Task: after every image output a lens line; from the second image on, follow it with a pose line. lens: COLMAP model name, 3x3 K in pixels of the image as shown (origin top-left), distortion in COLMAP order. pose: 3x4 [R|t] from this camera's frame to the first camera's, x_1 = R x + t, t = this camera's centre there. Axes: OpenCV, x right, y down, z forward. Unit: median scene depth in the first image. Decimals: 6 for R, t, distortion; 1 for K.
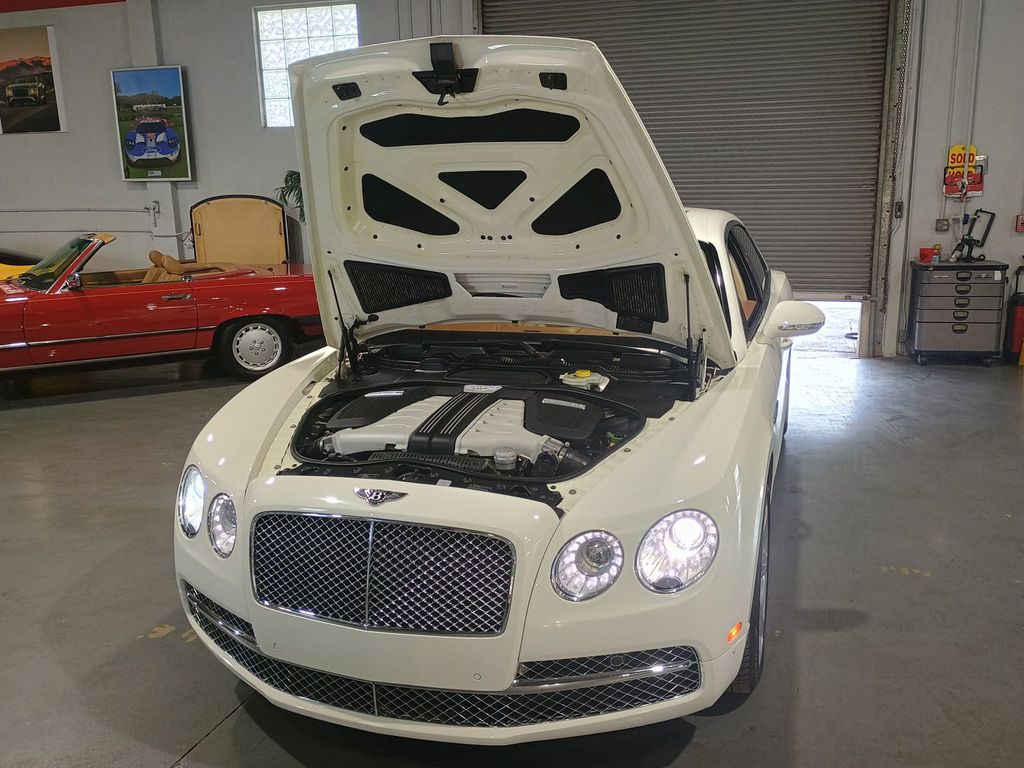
lens RADIAL K [[880.9, 0, 527.3], [0, 880.9, 378.2], [0, 0, 1]] dist [0.054749, -0.068761]
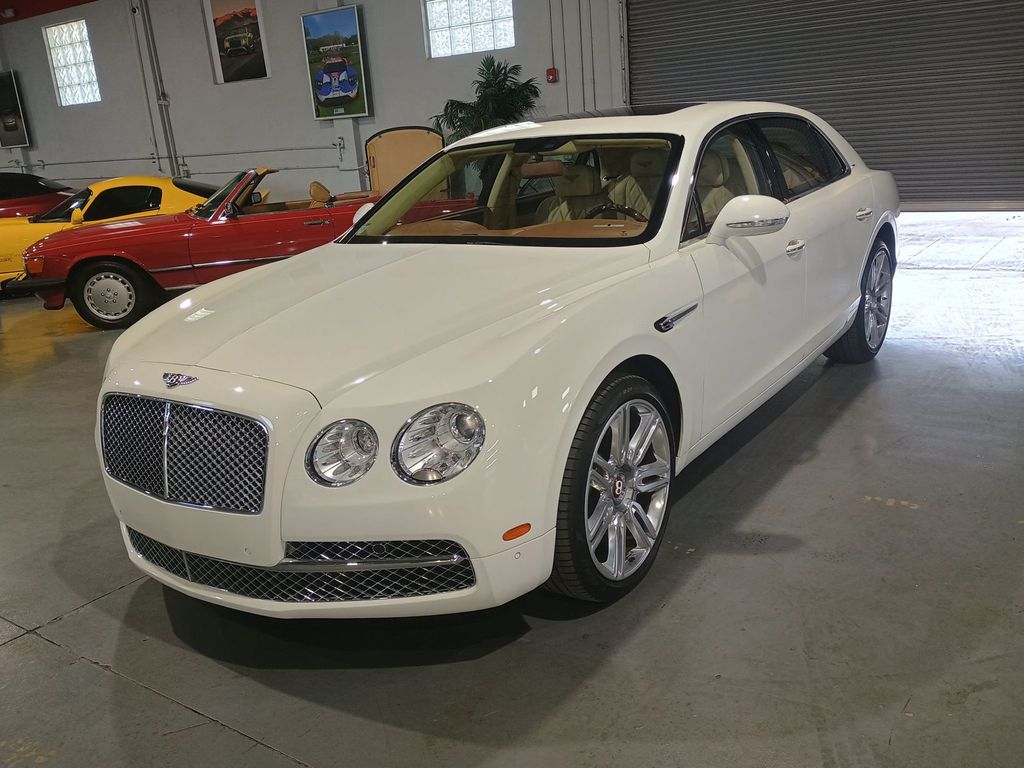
lens RADIAL K [[880.9, 0, 531.3], [0, 880.9, 376.8], [0, 0, 1]] dist [0.054749, -0.068761]
pose [[0.957598, 0.026029, -0.286928, 0.159627], [-0.005297, 0.997333, 0.072796, 0.014414], [0.288058, -0.068189, 0.955182, 0.029233]]
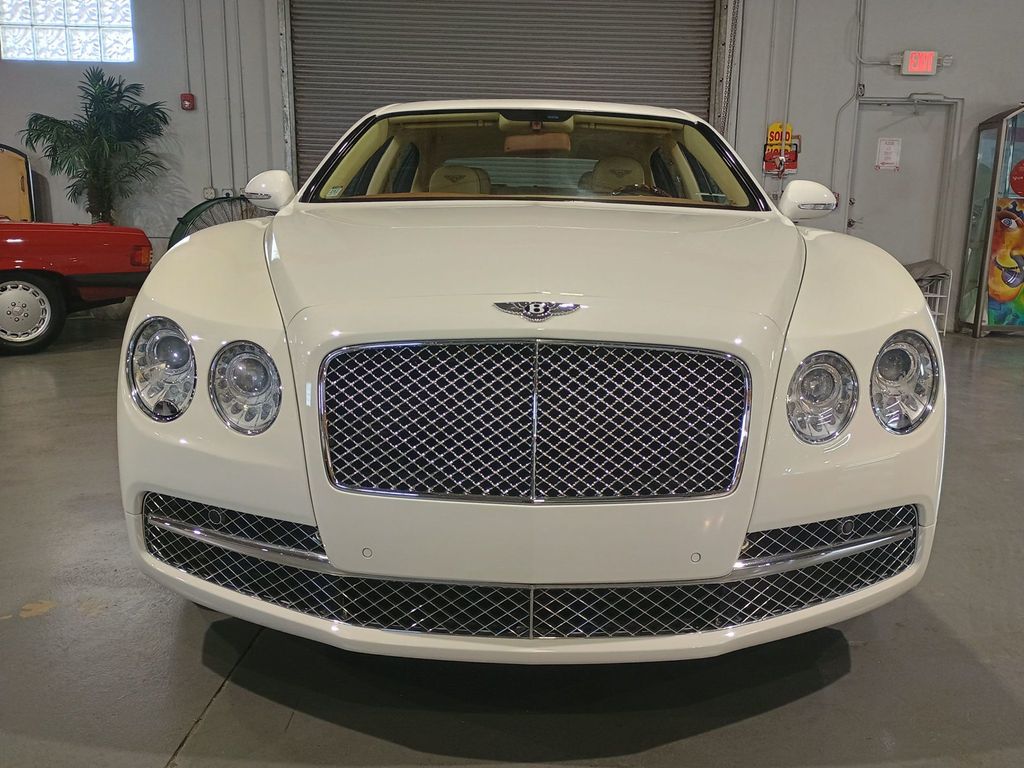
lens RADIAL K [[880.9, 0, 534.9], [0, 880.9, 397.6], [0, 0, 1]] dist [0.054749, -0.068761]
pose [[0.951473, -0.023849, 0.306808, -0.110661], [0.027874, 0.999573, -0.008744, 0.060191], [-0.306468, 0.016872, 0.951731, 0.104130]]
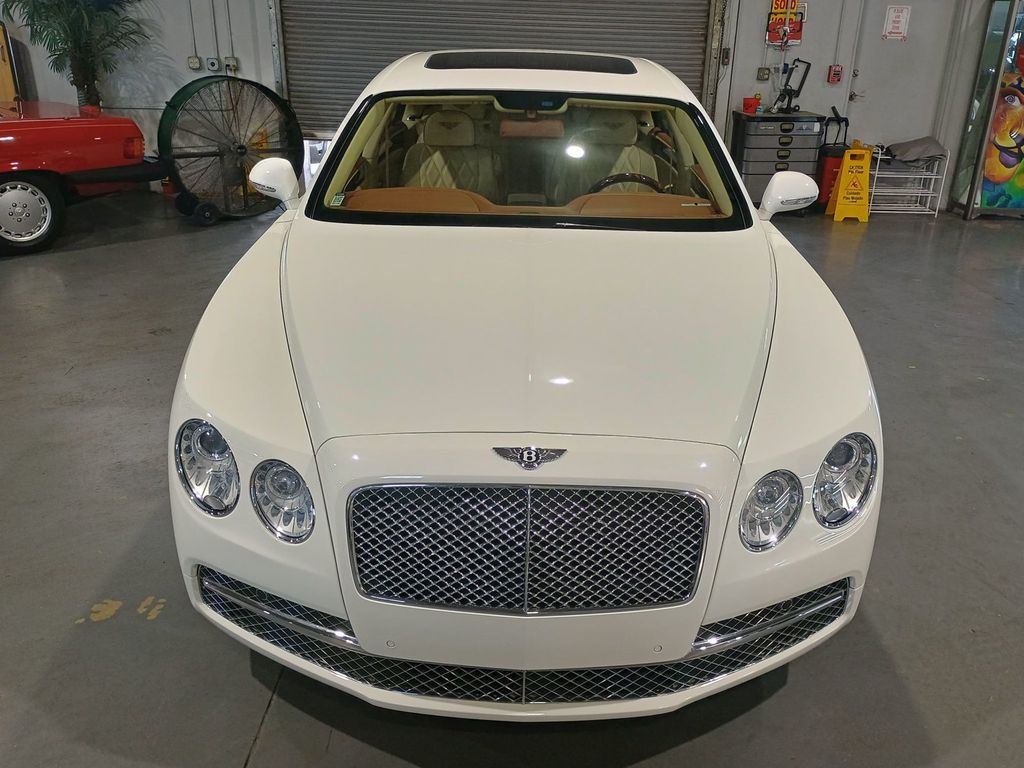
lens RADIAL K [[880.9, 0, 526.9], [0, 880.9, 388.9], [0, 0, 1]] dist [0.054749, -0.068761]
pose [[0.952015, -0.080486, 0.295279, -0.117193], [0.022845, 0.980798, 0.193685, -0.023547], [-0.305198, -0.177645, 0.935573, 0.077325]]
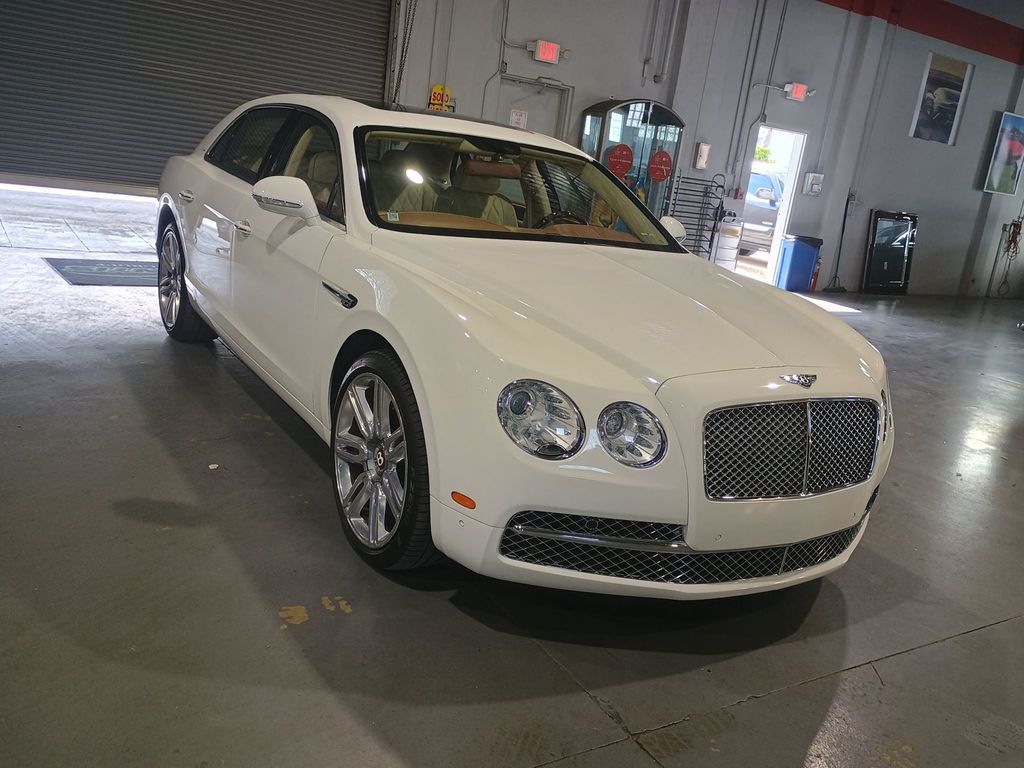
lens RADIAL K [[880.9, 0, 519.8], [0, 880.9, 371.3], [0, 0, 1]] dist [0.054749, -0.068761]
pose [[0.637341, -0.080043, 0.766413, -0.365178], [0.013036, 0.995568, 0.093136, 0.003964], [-0.770471, -0.049369, 0.635560, 0.164336]]
